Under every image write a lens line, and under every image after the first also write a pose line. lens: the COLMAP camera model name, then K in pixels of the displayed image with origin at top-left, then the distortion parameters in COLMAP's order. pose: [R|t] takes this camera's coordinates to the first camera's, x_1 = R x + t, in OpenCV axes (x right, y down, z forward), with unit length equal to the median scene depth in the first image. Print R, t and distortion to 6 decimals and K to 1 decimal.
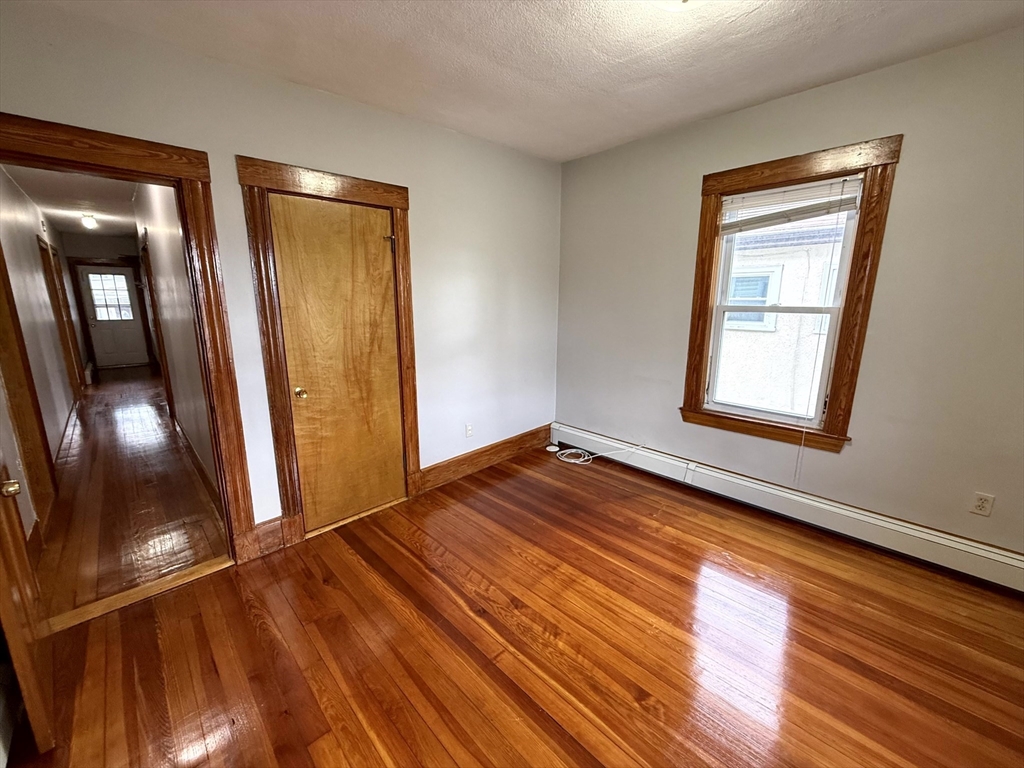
lens RADIAL K [[408.3, 0, 514.4], [0, 408.3, 381.5], [0, 0, 1]] dist [-0.002278, -0.000163]
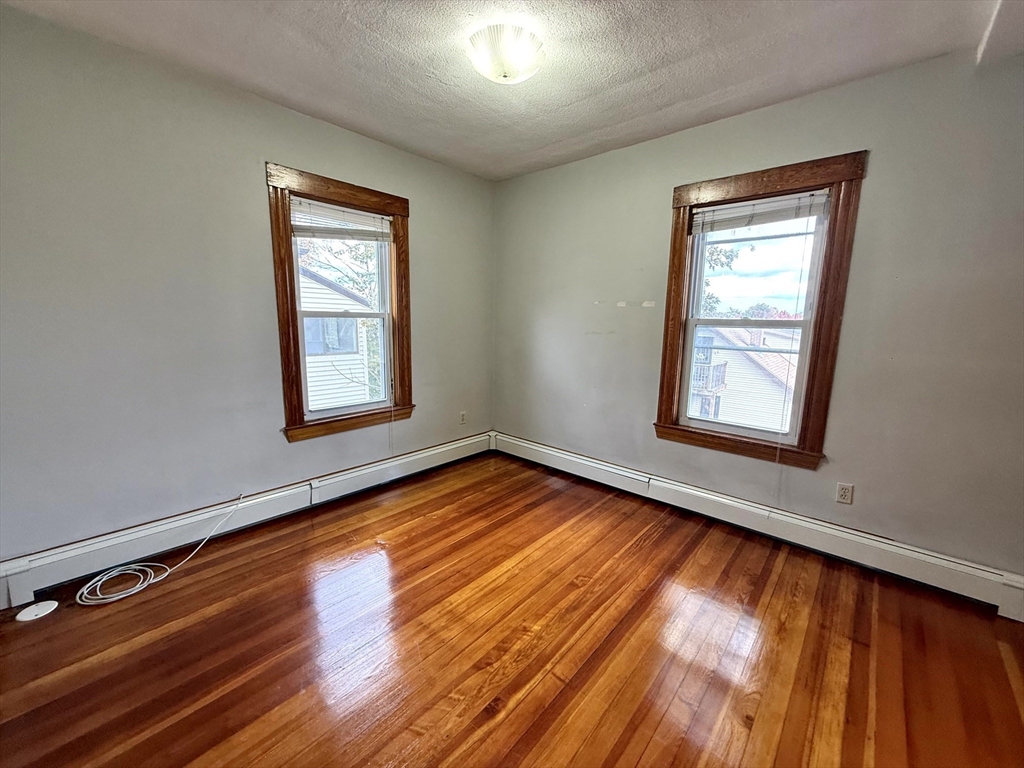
lens RADIAL K [[408.3, 0, 509.4], [0, 408.3, 382.6], [0, 0, 1]] dist [-0.002278, -0.000163]
pose [[-0.070007, -0.162296, 0.984256, -0.579153], [0.177371, 0.968929, 0.172385, -0.119440], [-0.981651, 0.186646, -0.039045, 0.694952]]
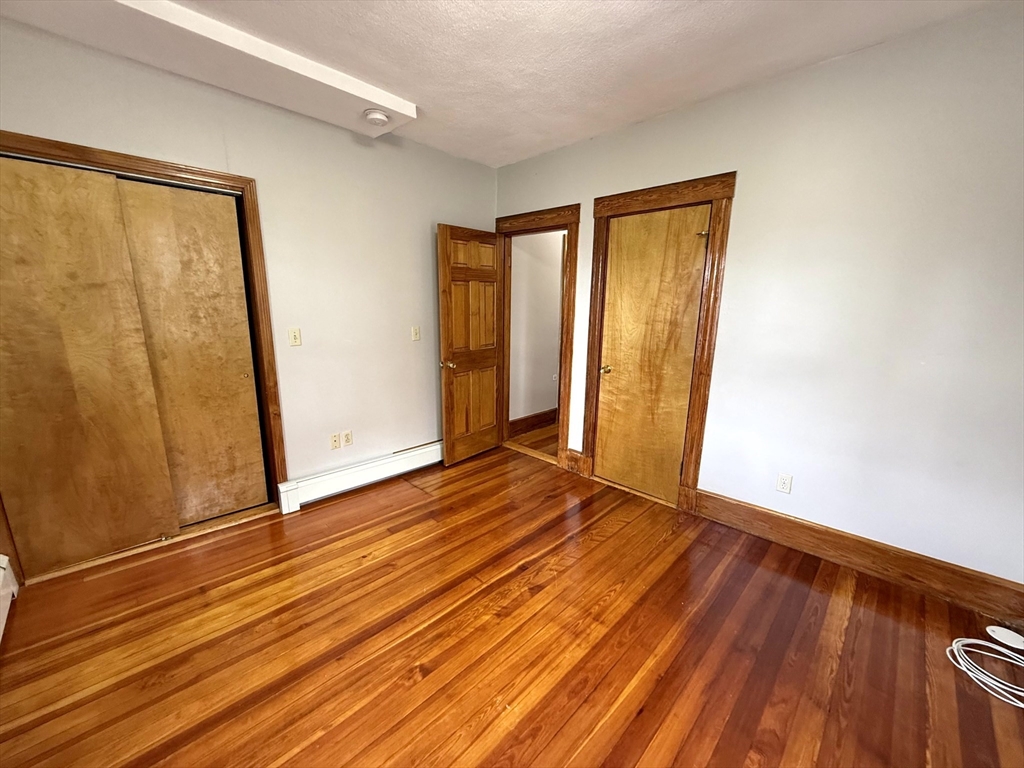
lens RADIAL K [[408.3, 0, 511.2], [0, 408.3, 382.5], [0, 0, 1]] dist [-0.002278, -0.000163]
pose [[0.029035, 0.210154, -0.977237, 0.727311], [-0.209915, 0.957130, 0.199593, -0.125361], [0.977288, 0.199341, 0.071905, 0.603426]]
